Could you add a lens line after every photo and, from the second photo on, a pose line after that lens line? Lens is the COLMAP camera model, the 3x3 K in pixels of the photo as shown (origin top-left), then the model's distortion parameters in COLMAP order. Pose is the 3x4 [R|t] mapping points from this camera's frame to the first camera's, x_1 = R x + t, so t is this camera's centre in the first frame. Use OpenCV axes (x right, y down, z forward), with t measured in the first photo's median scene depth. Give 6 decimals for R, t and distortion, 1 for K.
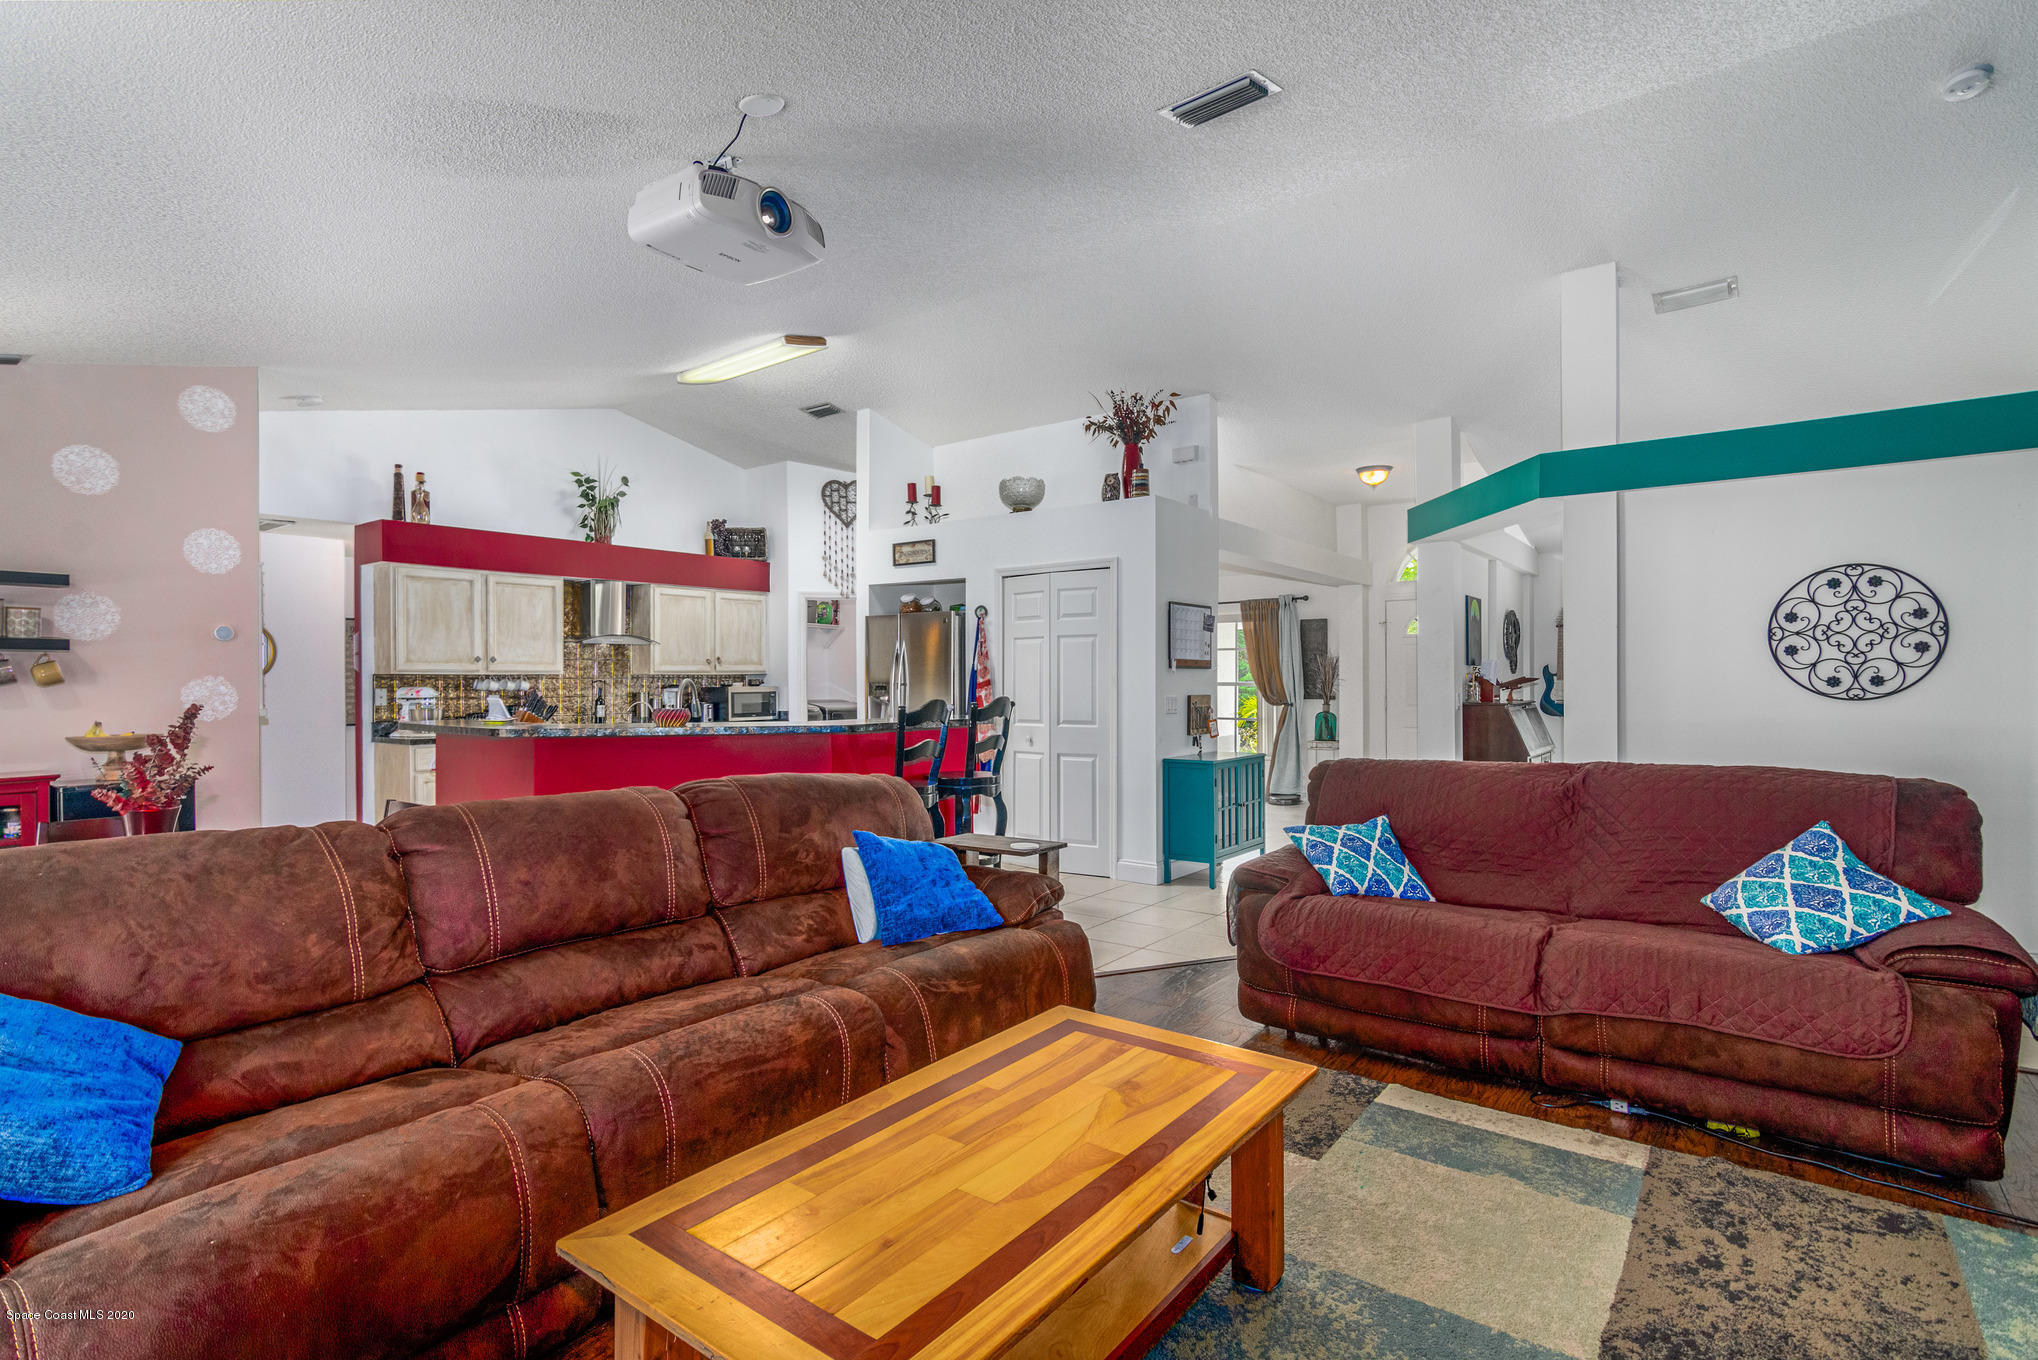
lens RADIAL K [[991.8, 0, 1014.7], [0, 991.8, 675.3], [0, 0, 1]] dist [0.000347, 0.000857]
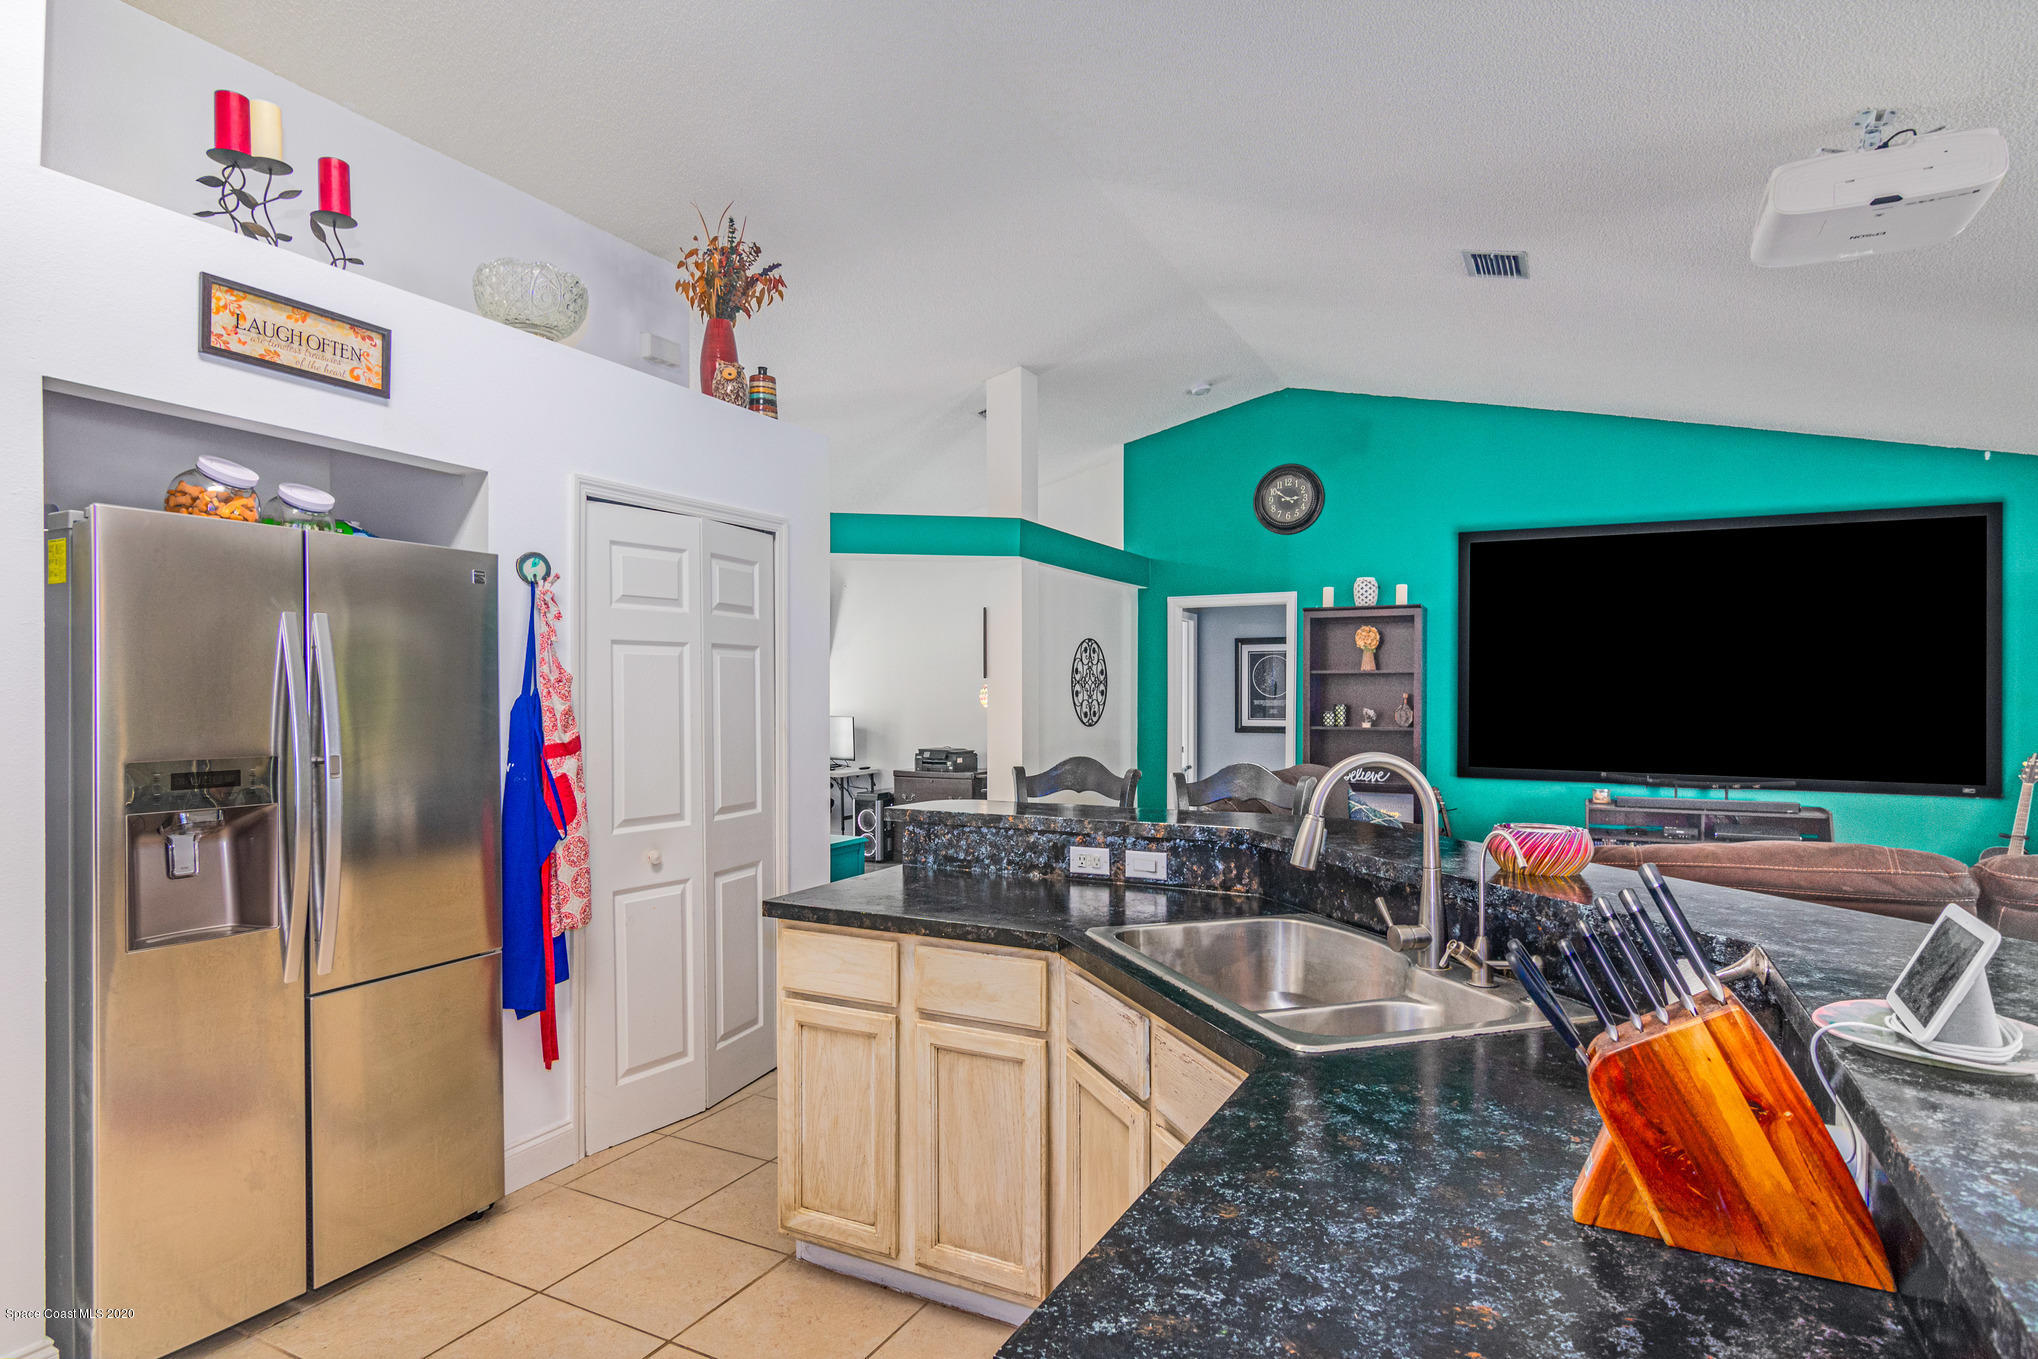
lens RADIAL K [[1093.2, 0, 1009.3], [0, 1093.2, 691.6], [0, 0, 1]] dist [-0.010708, 0.000139]
pose [[-0.170794, 0.007214, 0.985280, -0.537245], [-0.001159, 0.999971, -0.007522, -0.011160], [-0.985306, -0.002427, -0.170780, 0.942911]]
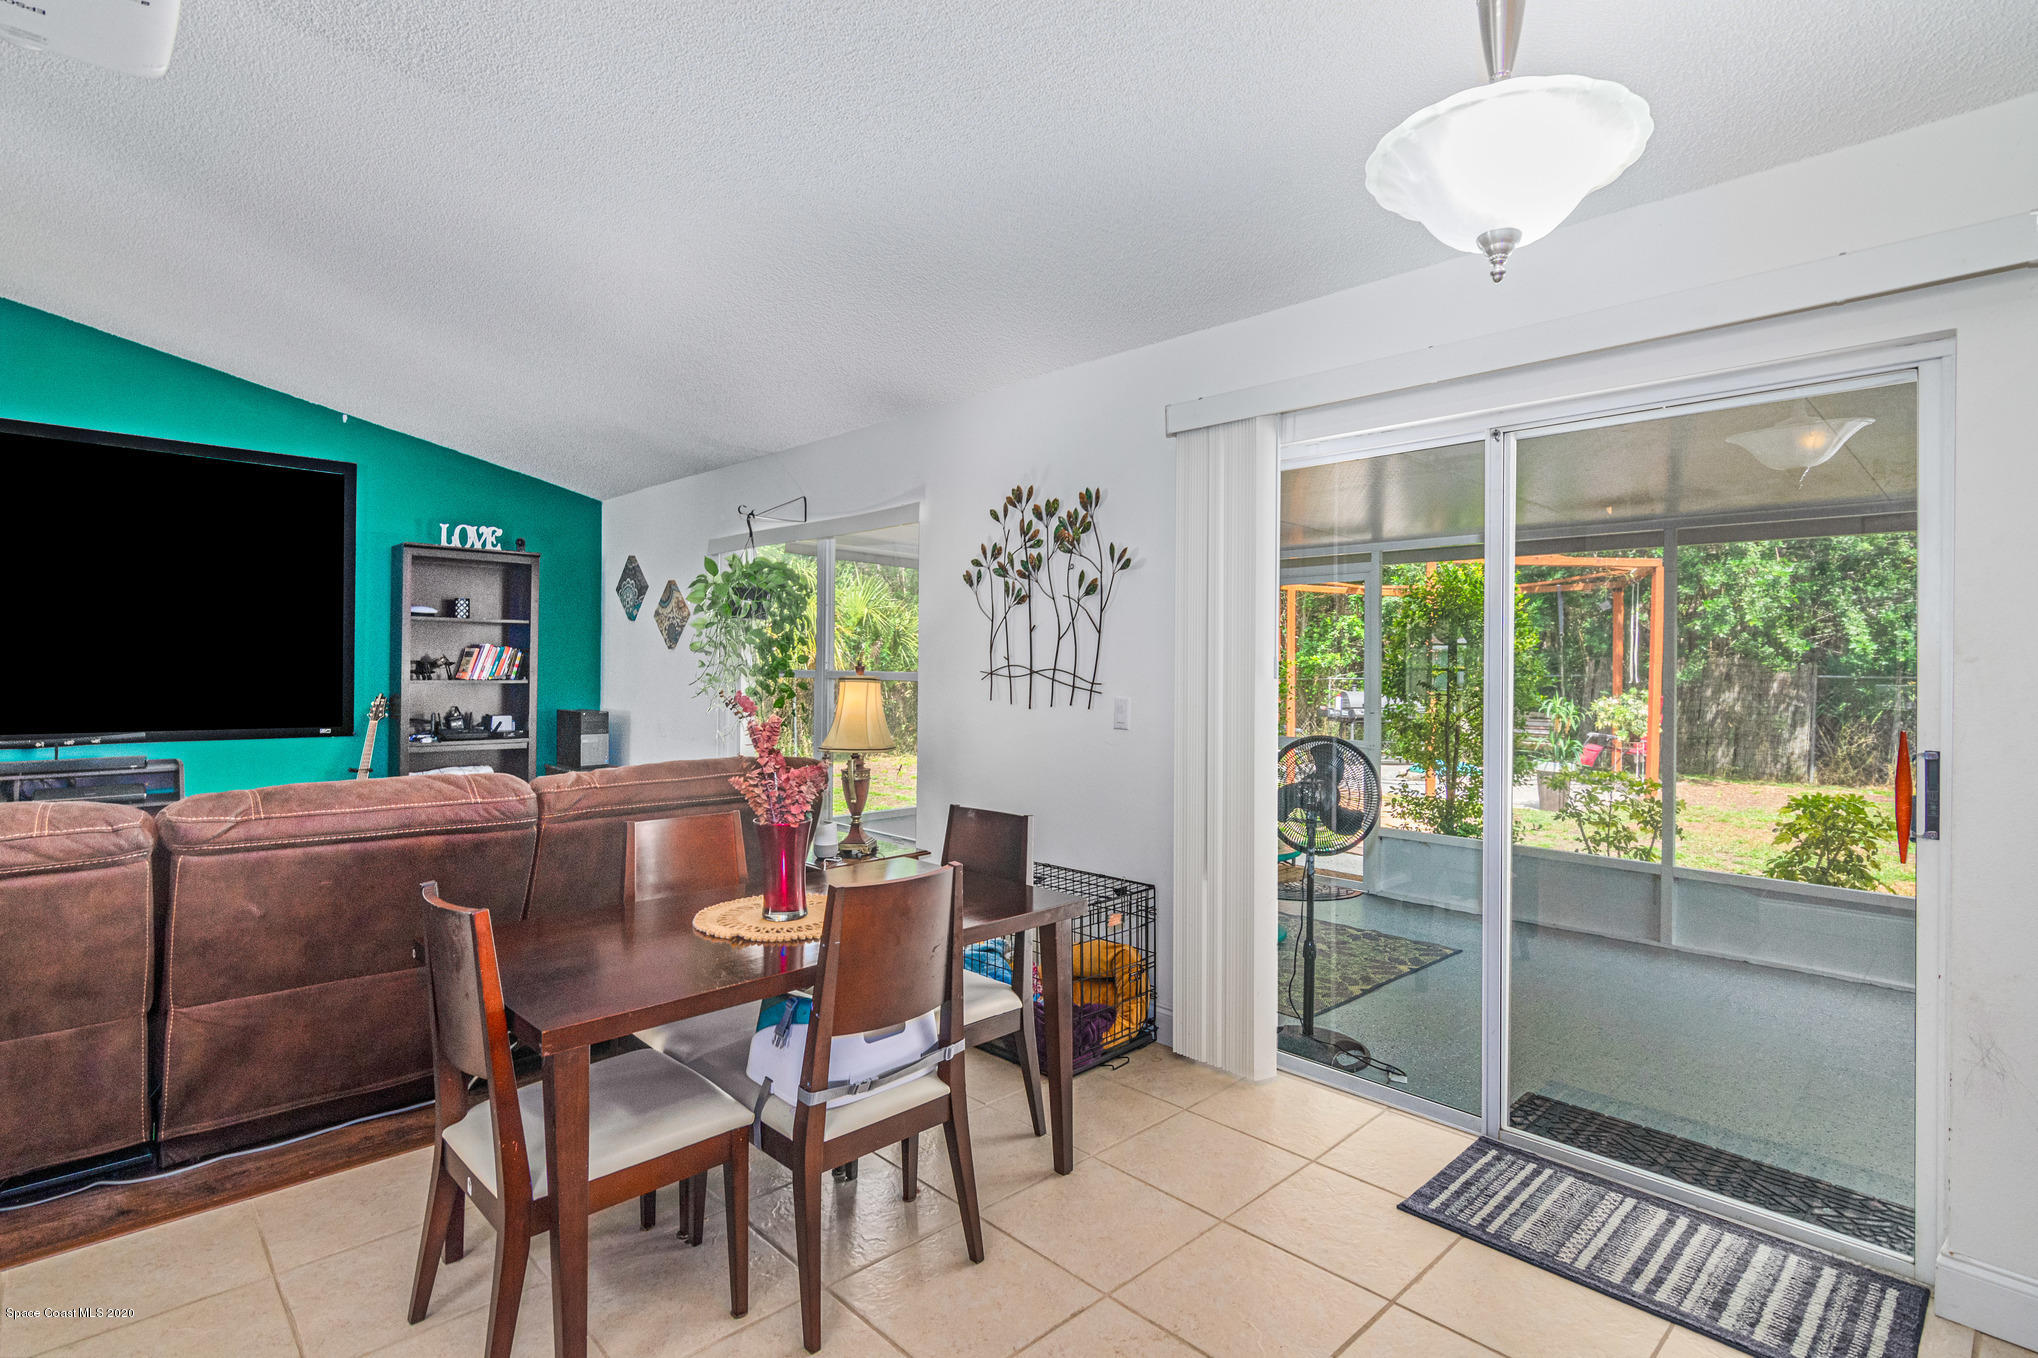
lens RADIAL K [[991.8, 0, 1008.1], [0, 991.8, 680.5], [0, 0, 1]] dist [0.000347, 0.000857]
pose [[-0.987711, -0.007068, 0.156132, -0.513933], [-0.005129, 0.999905, 0.012815, 0.004600], [-0.156208, 0.011857, -0.987653, 0.770727]]
